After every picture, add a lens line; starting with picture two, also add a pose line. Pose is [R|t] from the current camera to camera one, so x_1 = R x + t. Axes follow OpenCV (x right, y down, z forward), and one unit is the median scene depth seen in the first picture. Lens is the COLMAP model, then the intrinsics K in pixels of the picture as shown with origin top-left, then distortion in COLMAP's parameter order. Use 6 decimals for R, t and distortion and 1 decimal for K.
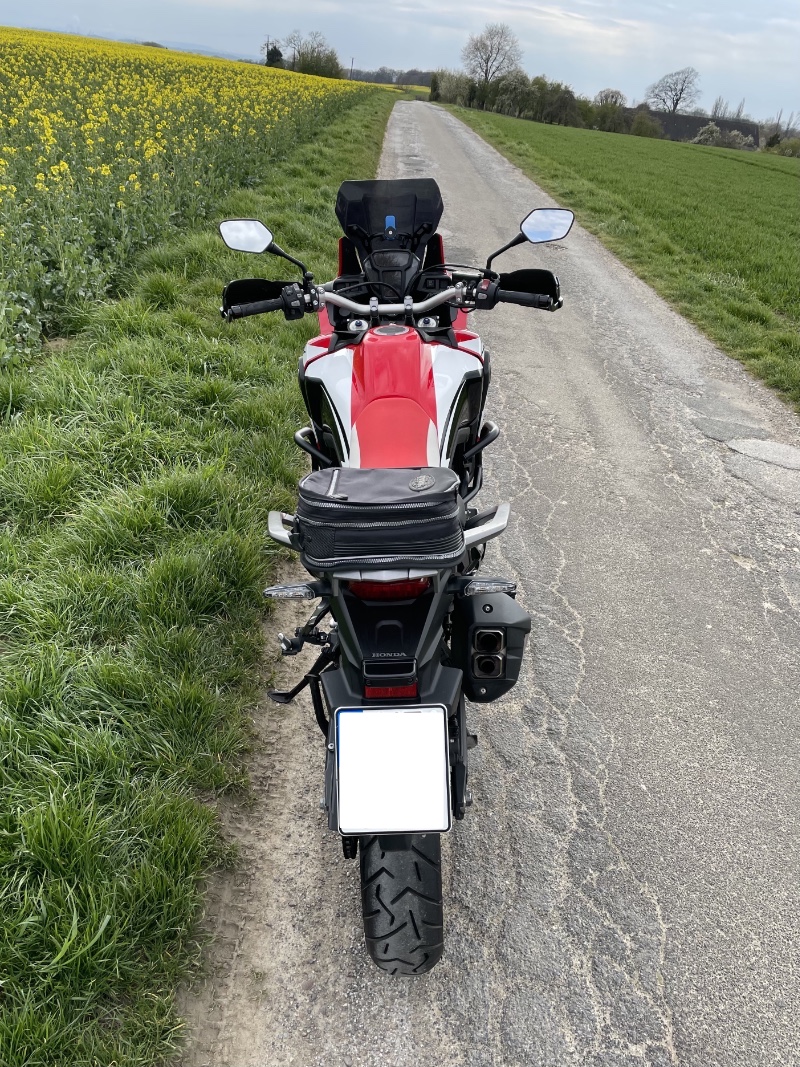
lens RADIAL K [[784.1, 0, 416.1], [0, 784.1, 500.6], [0, 0, 1]] dist [0.075990, -0.088053]
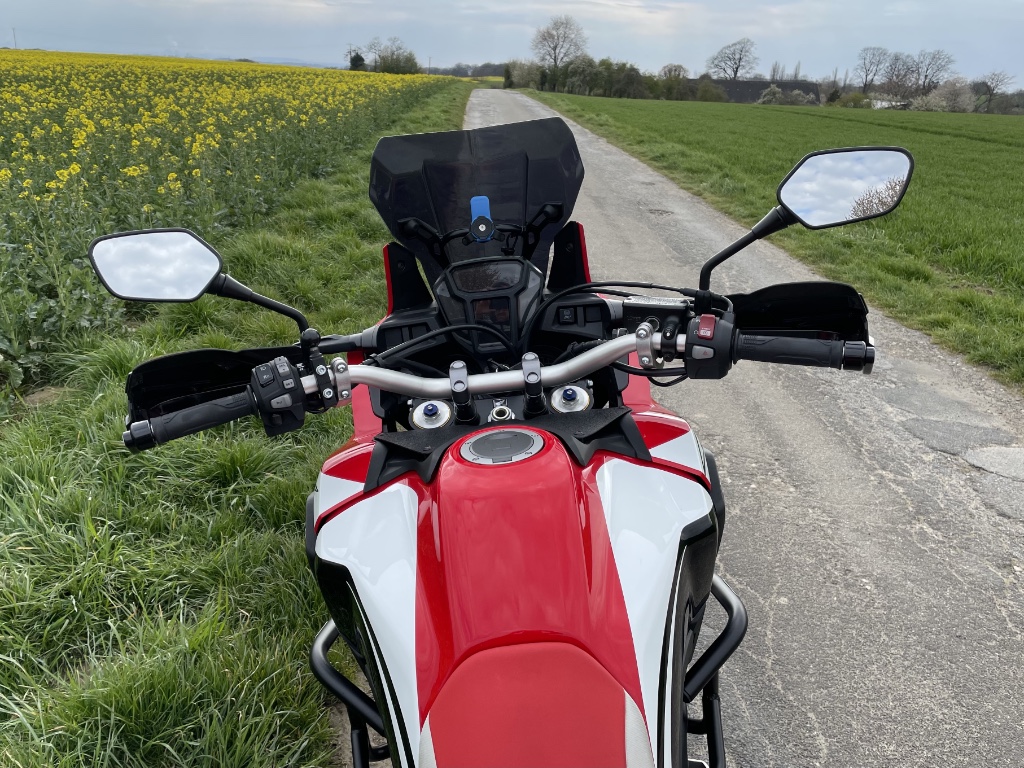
lens RADIAL K [[752.5, 0, 512.5], [0, 752.5, 348.8], [0, 0, 1]] dist [0.075990, -0.088053]
pose [[0.996656, -0.081703, 0.001219, -0.006503], [0.081070, 0.986839, -0.139915, -0.063005], [0.010228, 0.139546, 0.990163, 0.173688]]
